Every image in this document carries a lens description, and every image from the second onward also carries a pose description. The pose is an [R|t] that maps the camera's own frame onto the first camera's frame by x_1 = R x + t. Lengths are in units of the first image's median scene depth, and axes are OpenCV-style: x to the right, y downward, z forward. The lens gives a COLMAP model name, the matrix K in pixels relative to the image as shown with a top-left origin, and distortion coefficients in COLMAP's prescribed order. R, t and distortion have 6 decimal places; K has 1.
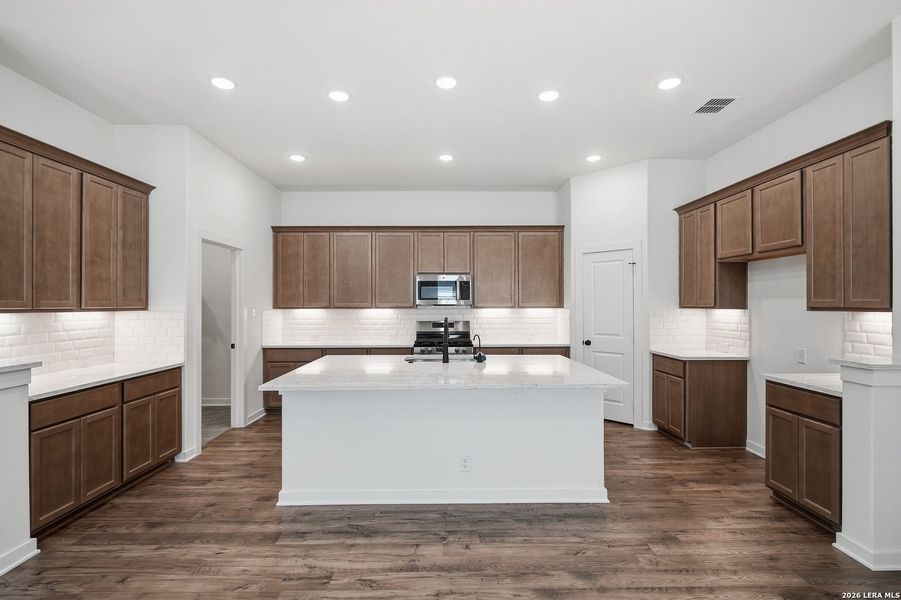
lens RADIAL K [[416.0, 0, 448.0], [0, 416.0, 302.9], [0, 0, 1]] dist [-0.008555, 0.004001]
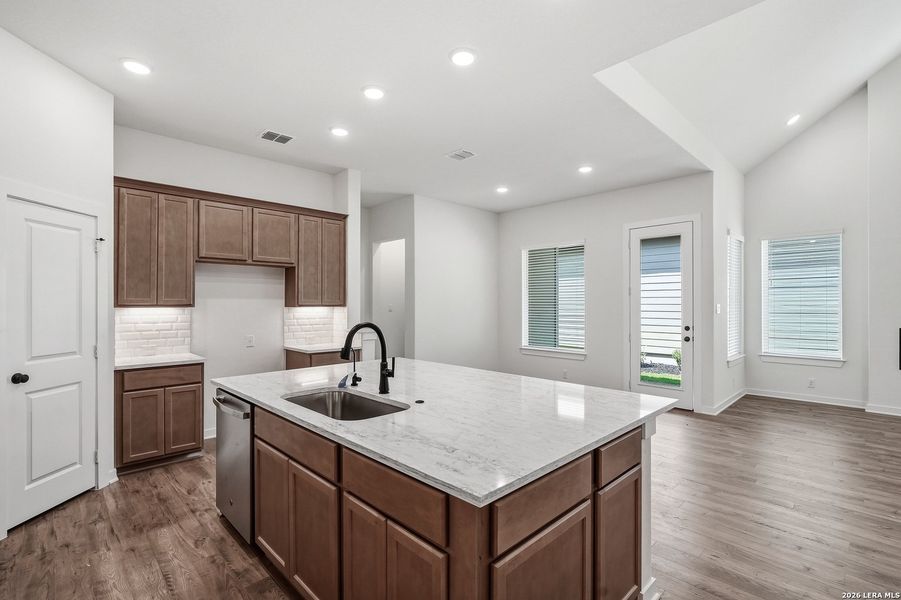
lens RADIAL K [[416.0, 0, 447.4], [0, 416.0, 303.8], [0, 0, 1]] dist [-0.008555, 0.004001]
pose [[-0.686087, 0.002865, 0.727514, -0.576326], [-0.001127, 0.999987, -0.005001, 0.012607], [-0.727519, -0.004251, -0.686075, 1.483150]]
